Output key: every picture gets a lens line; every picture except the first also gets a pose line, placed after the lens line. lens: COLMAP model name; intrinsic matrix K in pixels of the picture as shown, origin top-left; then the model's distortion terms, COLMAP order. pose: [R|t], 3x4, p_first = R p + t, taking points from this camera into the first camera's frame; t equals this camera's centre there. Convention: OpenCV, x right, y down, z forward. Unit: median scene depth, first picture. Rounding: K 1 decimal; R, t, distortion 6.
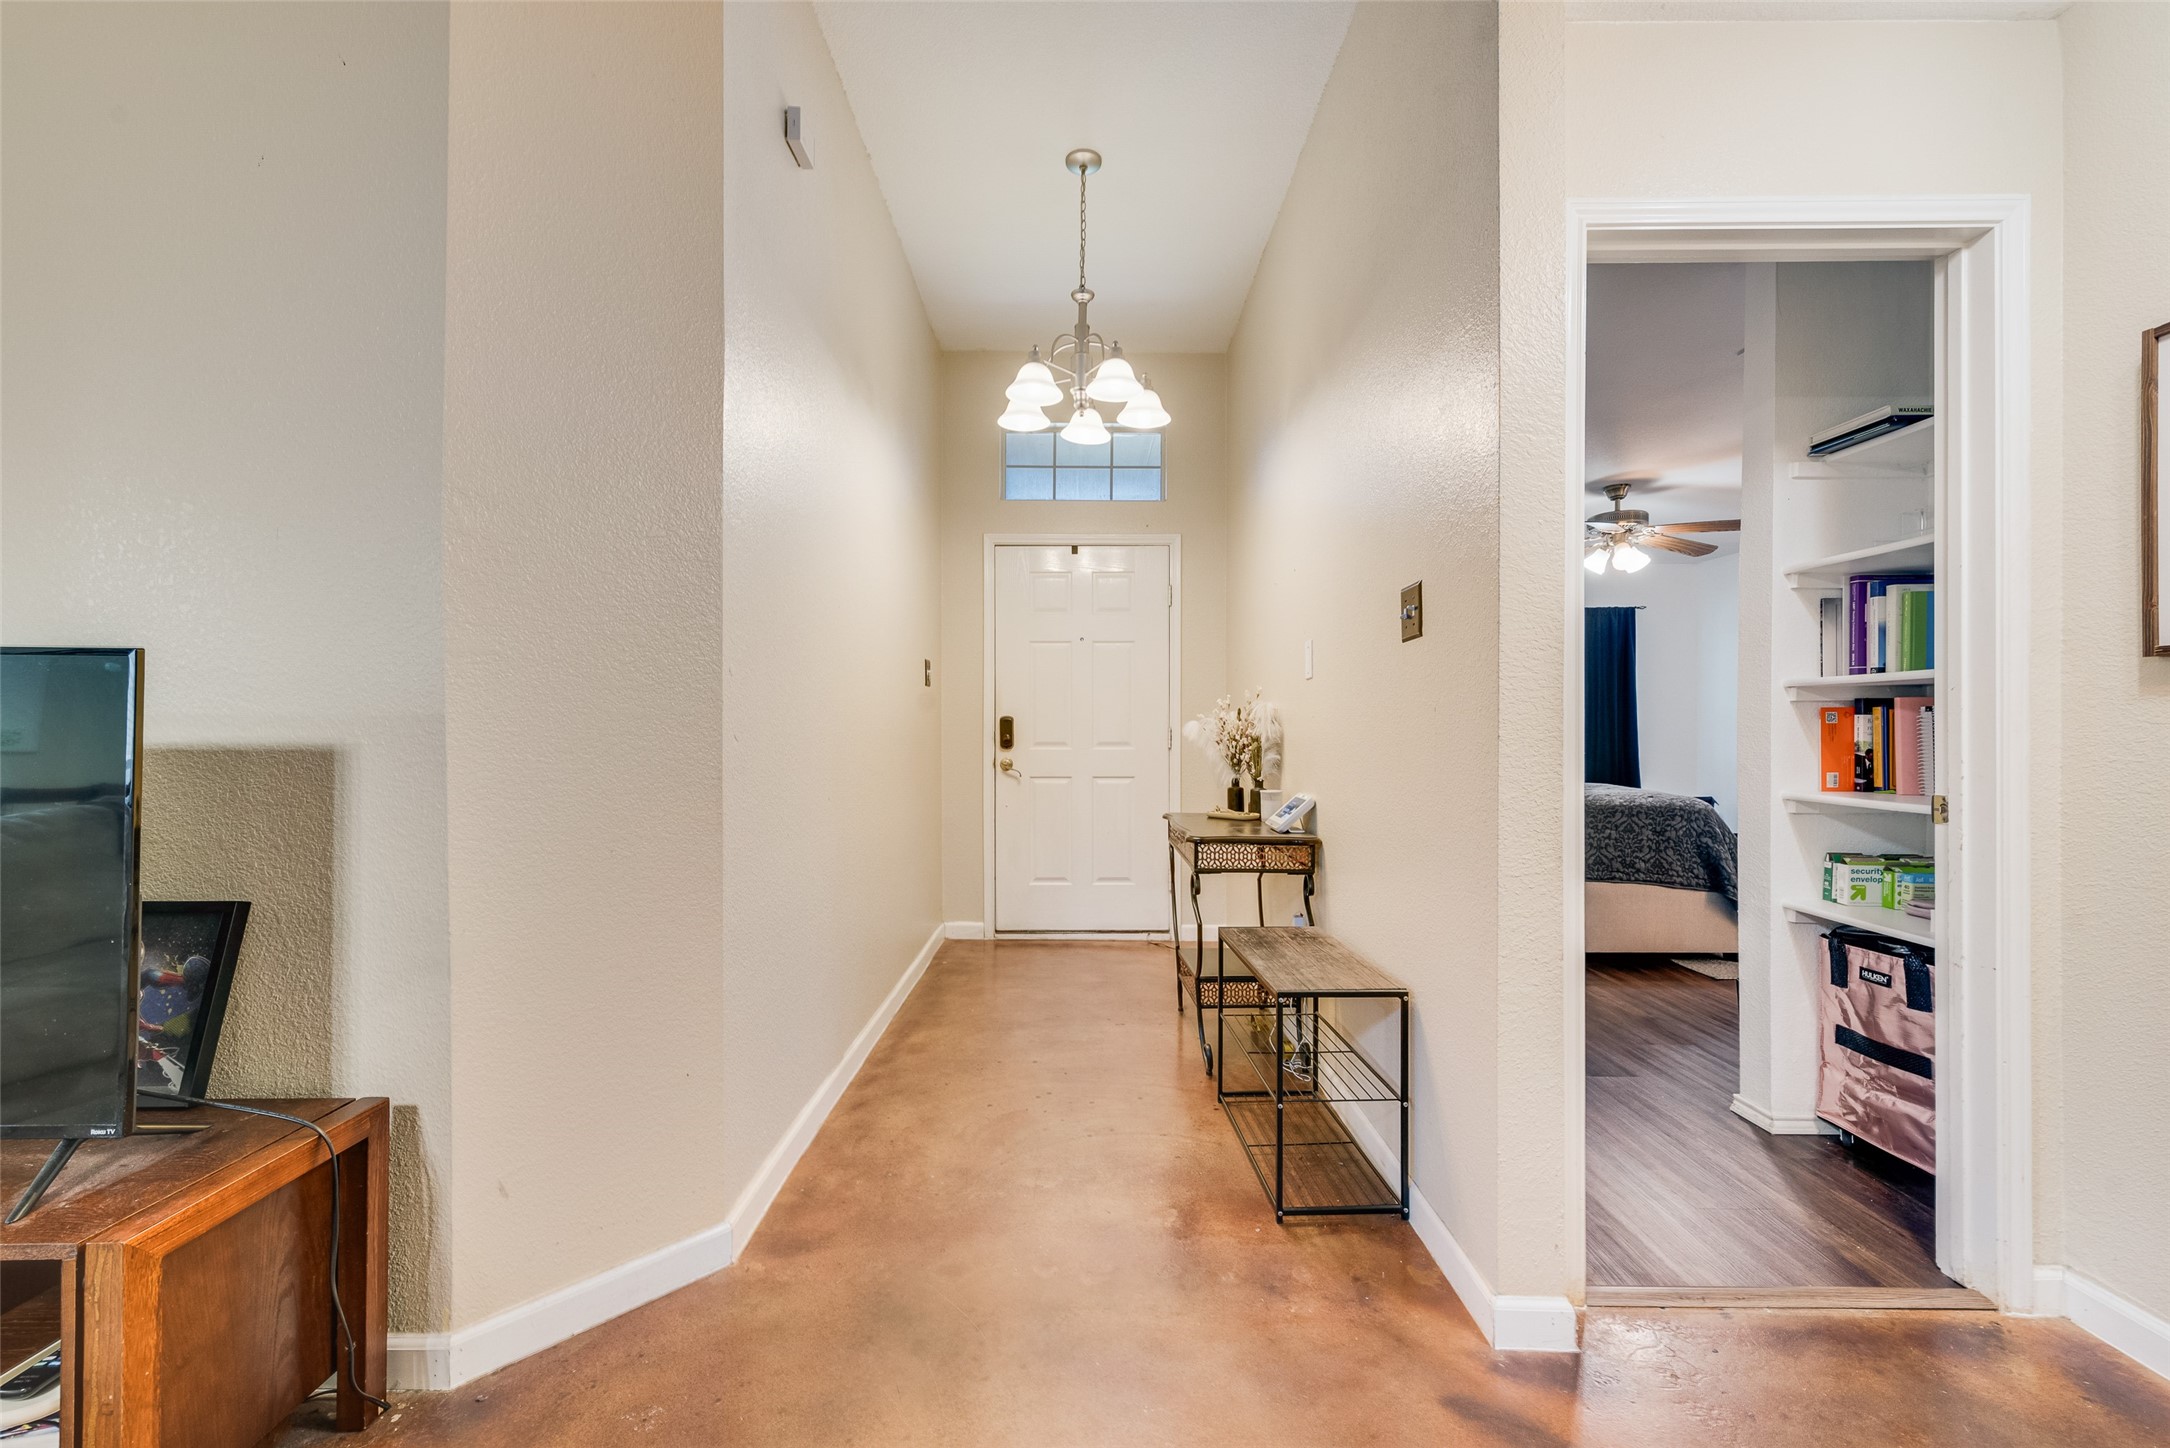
lens RADIAL K [[886.9, 0, 1079.7], [0, 886.9, 726.0], [0, 0, 1]] dist [0.017367, -0.000410]
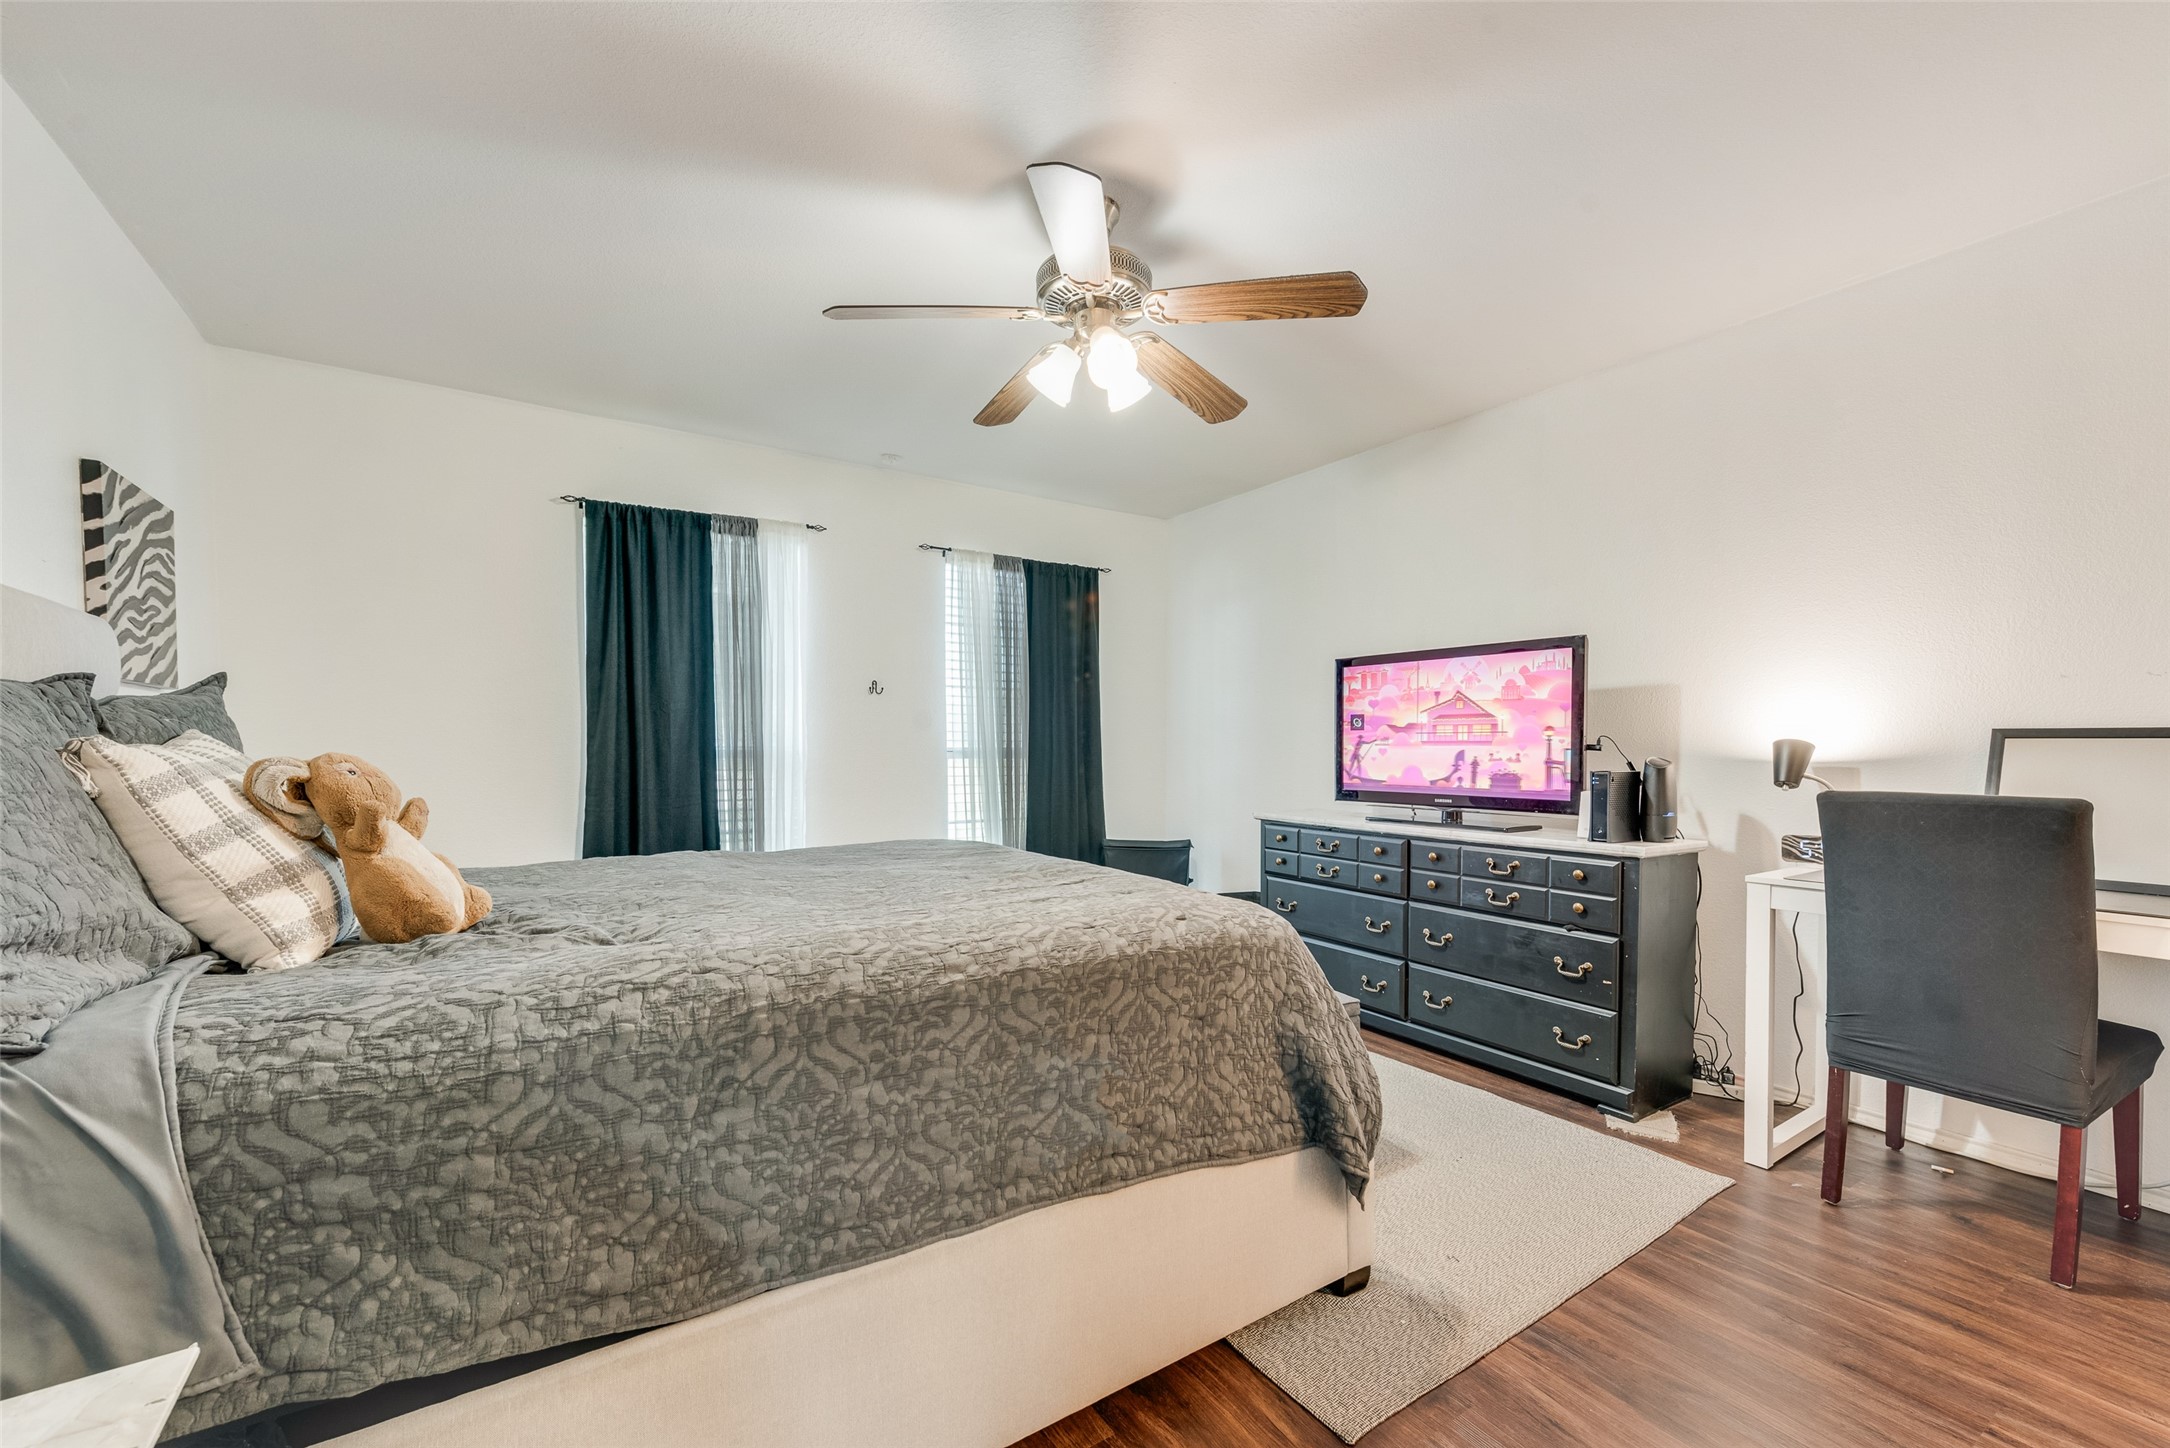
lens RADIAL K [[886.9, 0, 1088.9], [0, 886.9, 740.1], [0, 0, 1]] dist [0.017367, -0.000410]
pose [[0.840166, -0.002381, 0.542323, 0.393372], [0.004178, 0.999989, -0.002082, 0.001672], [-0.542313, 0.004015, 0.840167, 0.691646]]
